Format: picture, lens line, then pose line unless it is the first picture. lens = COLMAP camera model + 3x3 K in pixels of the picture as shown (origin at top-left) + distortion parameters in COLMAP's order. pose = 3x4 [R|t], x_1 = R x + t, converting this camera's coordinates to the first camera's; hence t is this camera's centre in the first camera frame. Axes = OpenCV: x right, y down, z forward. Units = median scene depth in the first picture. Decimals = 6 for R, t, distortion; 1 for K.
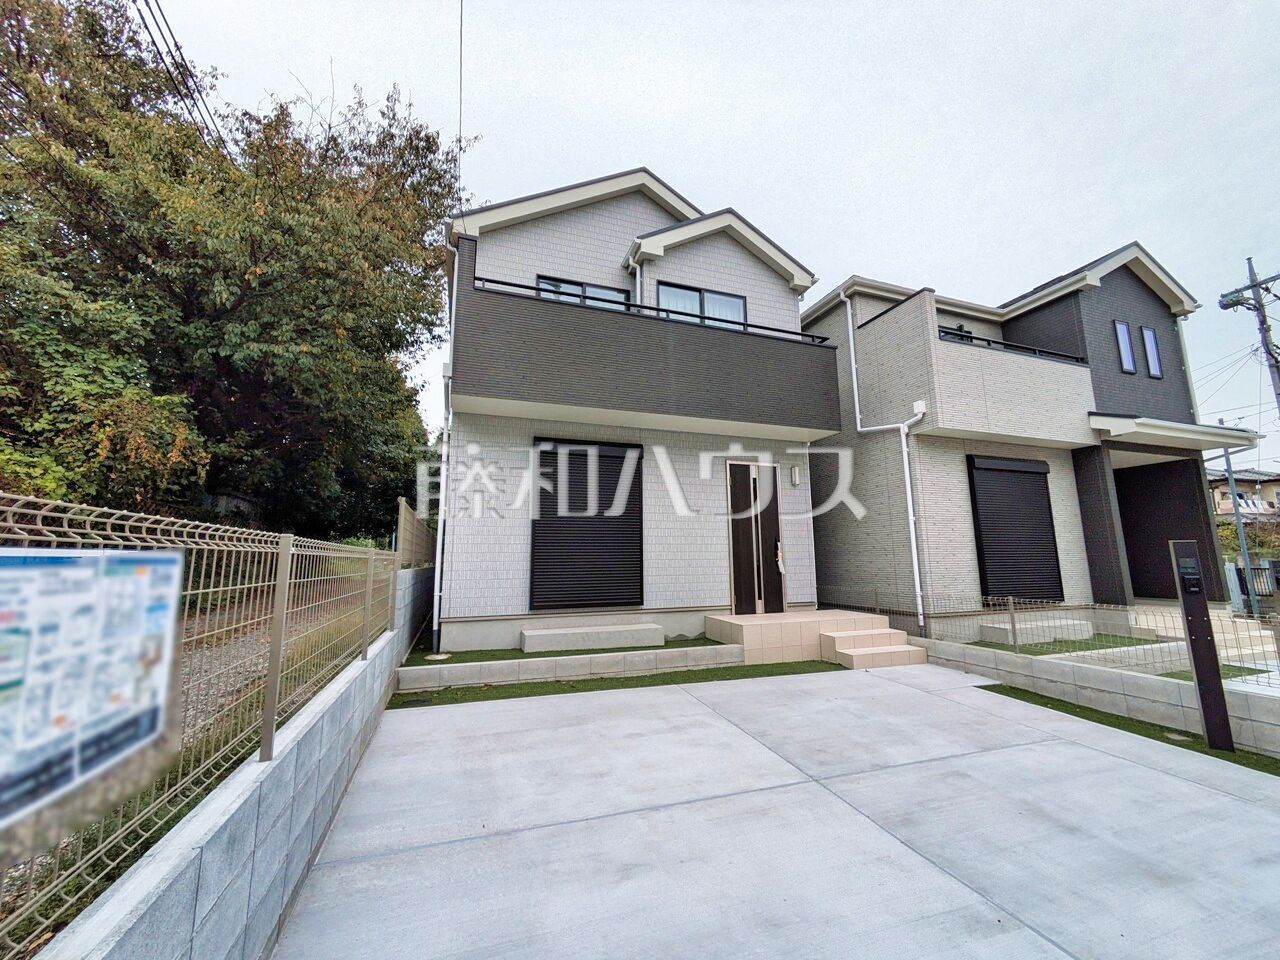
lens RADIAL K [[506.8, 0, 645.0], [0, 506.8, 478.0], [0, 0, 1]] dist [-0.002669, 0.002293]
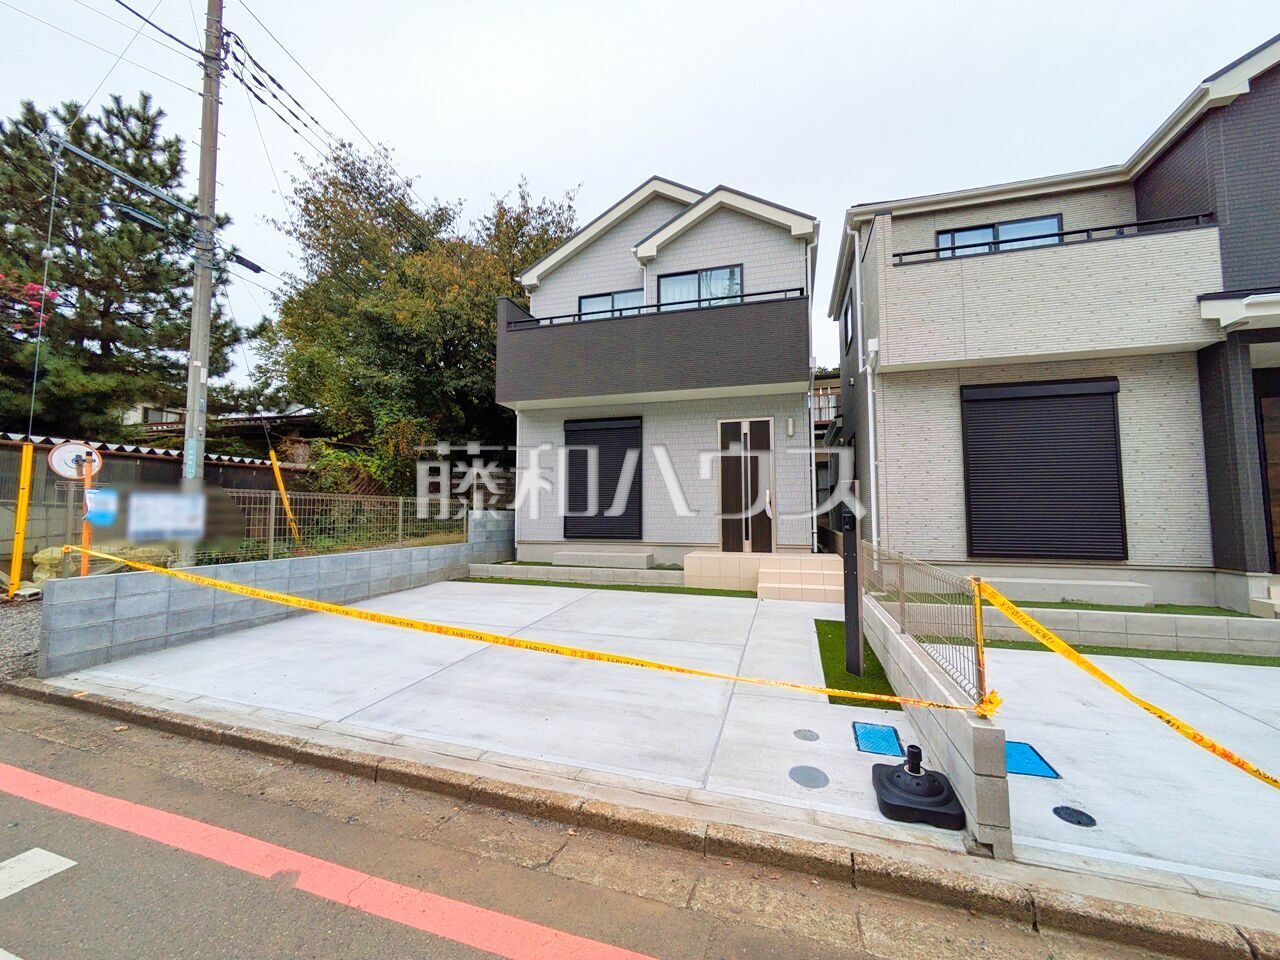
lens RADIAL K [[506.8, 0, 645.2], [0, 506.8, 478.2], [0, 0, 1]] dist [-0.002669, 0.002293]
pose [[0.809359, -0.033166, -0.586377, 0.719609], [0.087010, 0.994158, 0.063866, 0.008876], [0.580833, -0.102711, 0.807517, -0.038497]]
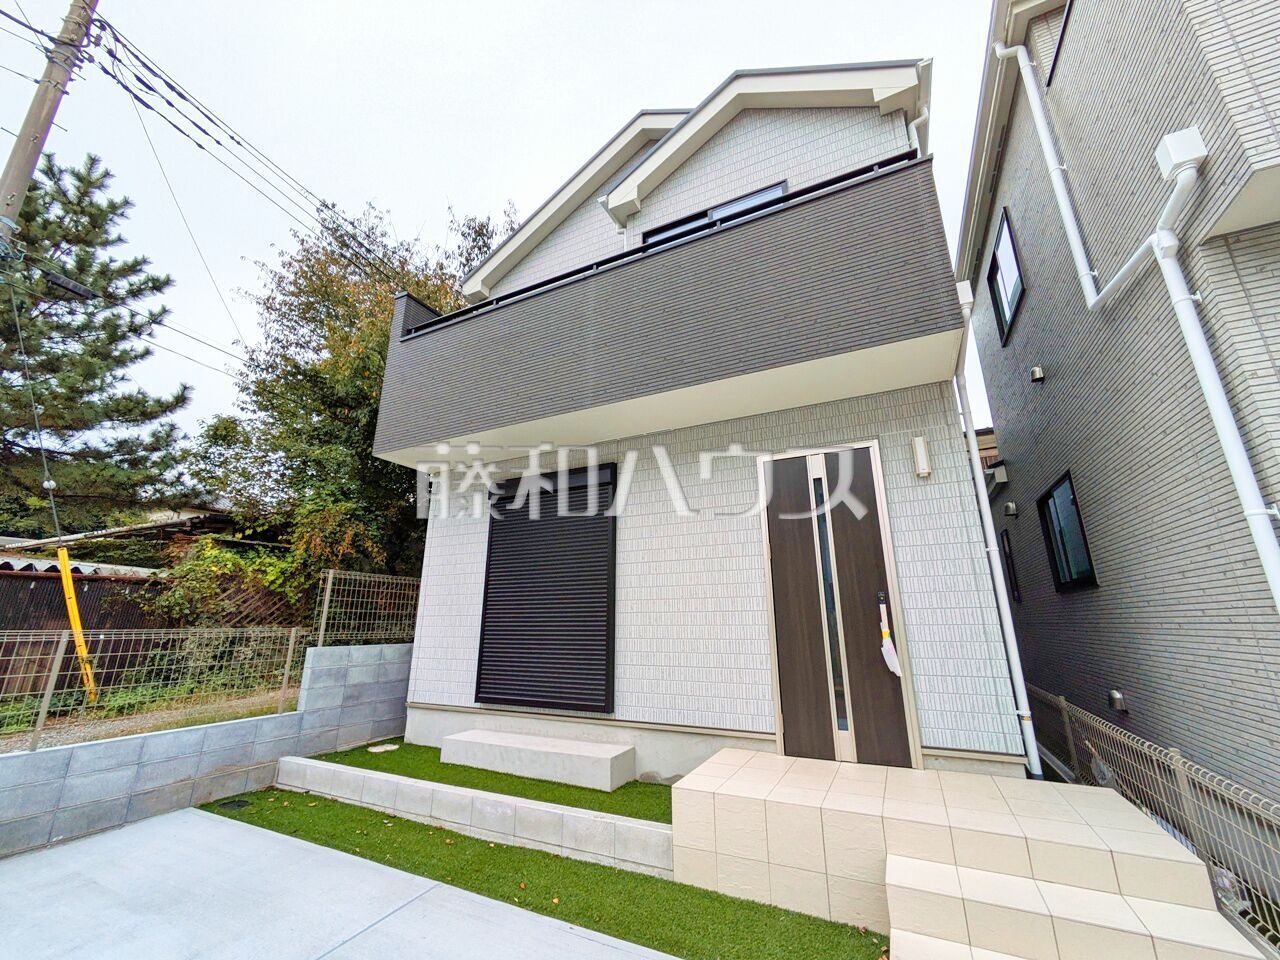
lens RADIAL K [[506.8, 0, 644.4], [0, 506.8, 477.8], [0, 0, 1]] dist [-0.002669, 0.002293]
pose [[0.693202, -0.194819, -0.693914, 0.474862], [0.113403, 0.980265, -0.161926, 0.066282], [0.711766, 0.033555, 0.701615, 0.534483]]
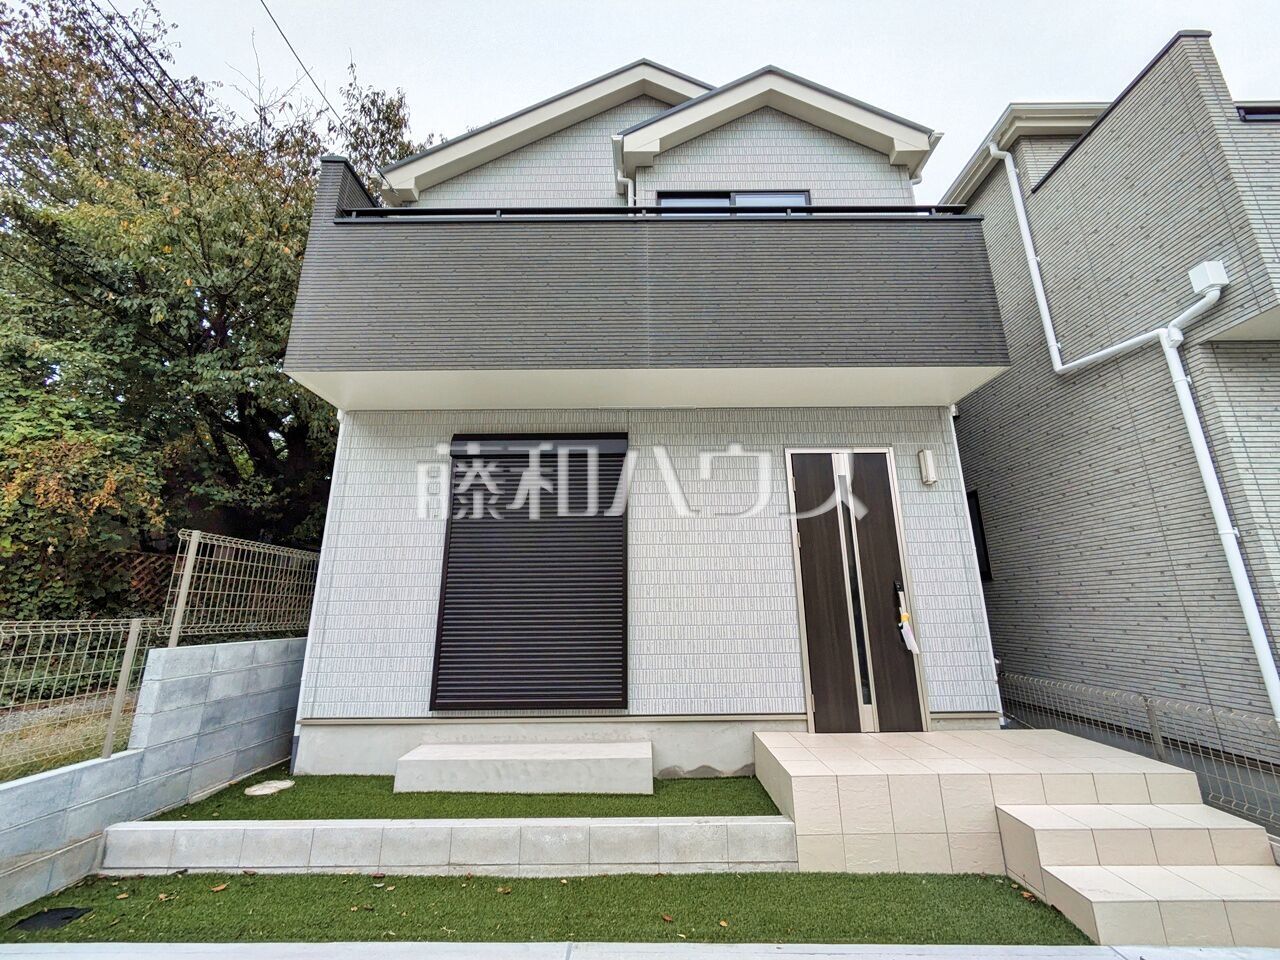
lens RADIAL K [[506.8, 0, 644.7], [0, 506.8, 478.4], [0, 0, 1]] dist [-0.002669, 0.002293]
pose [[0.940711, -0.085582, -0.328234, 0.203473], [0.054946, 0.993315, -0.101517, 0.050119], [0.334728, 0.077463, 0.939125, 0.419418]]
